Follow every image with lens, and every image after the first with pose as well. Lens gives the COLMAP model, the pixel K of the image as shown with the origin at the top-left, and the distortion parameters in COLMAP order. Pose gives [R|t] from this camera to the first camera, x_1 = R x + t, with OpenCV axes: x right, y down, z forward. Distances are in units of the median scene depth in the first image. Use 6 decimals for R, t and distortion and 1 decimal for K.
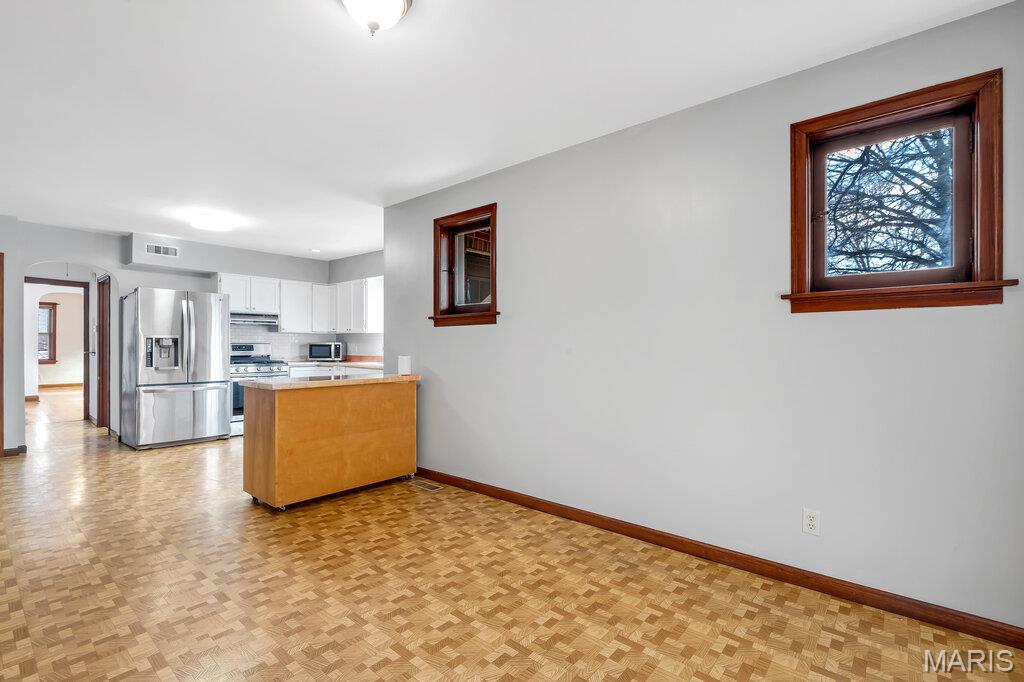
lens RADIAL K [[473.0, 0, 512.0], [0, 473.0, 341.0], [0, 0, 1]] dist [0.003053, 0.000554]
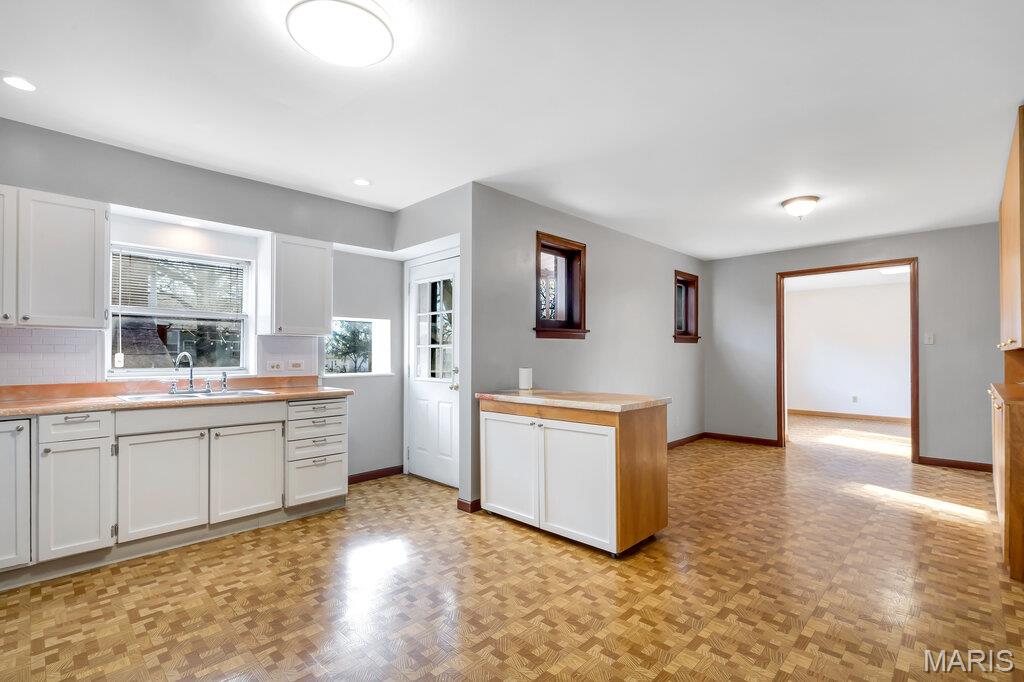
lens RADIAL K [[461.3, 0, 509.4], [0, 461.3, 355.4], [0, 0, 1]] dist [0.001333, 0.000388]
pose [[0.079219, 0.000638, 0.996857, -0.826454], [-0.002092, 0.999998, -0.000473, 0.005612], [-0.996855, -0.002048, 0.079220, 0.706039]]
